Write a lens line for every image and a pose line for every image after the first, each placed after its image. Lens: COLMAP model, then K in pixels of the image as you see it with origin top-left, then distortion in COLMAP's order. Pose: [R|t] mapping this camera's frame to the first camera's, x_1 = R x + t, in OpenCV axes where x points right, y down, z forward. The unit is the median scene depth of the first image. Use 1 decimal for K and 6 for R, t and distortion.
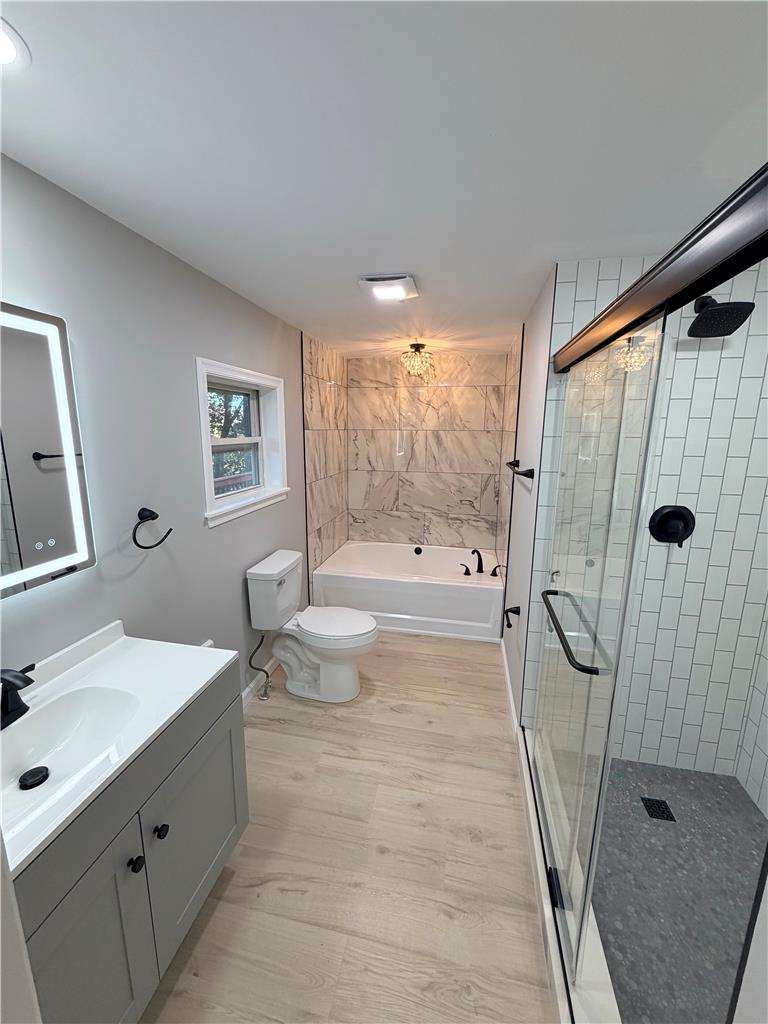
lens RADIAL K [[409.5, 0, 385.5], [0, 409.5, 514.4], [0, 0, 1]] dist [-0.001364, 0.000518]
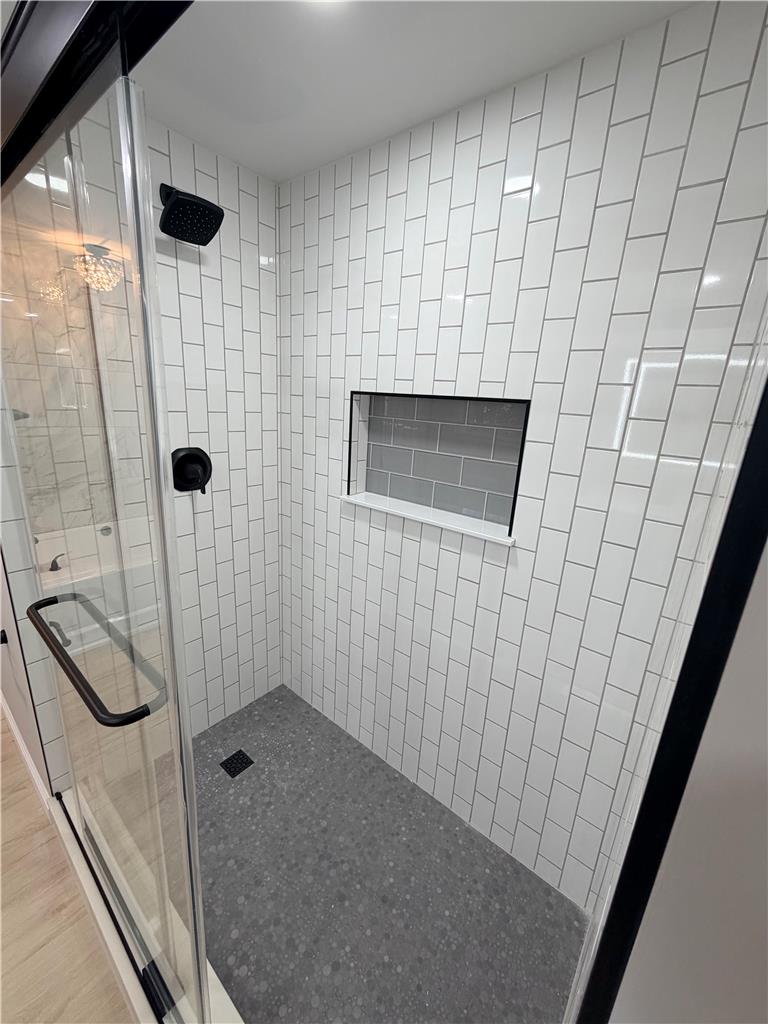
lens RADIAL K [[409.5, 0, 383.9], [0, 409.5, 507.4], [0, 0, 1]] dist [-0.001364, 0.000518]
pose [[0.465053, -0.209686, 0.860092, 0.130059], [0.123992, 0.977396, 0.171241, 0.005709], [-0.876557, 0.027008, 0.480540, 0.228452]]
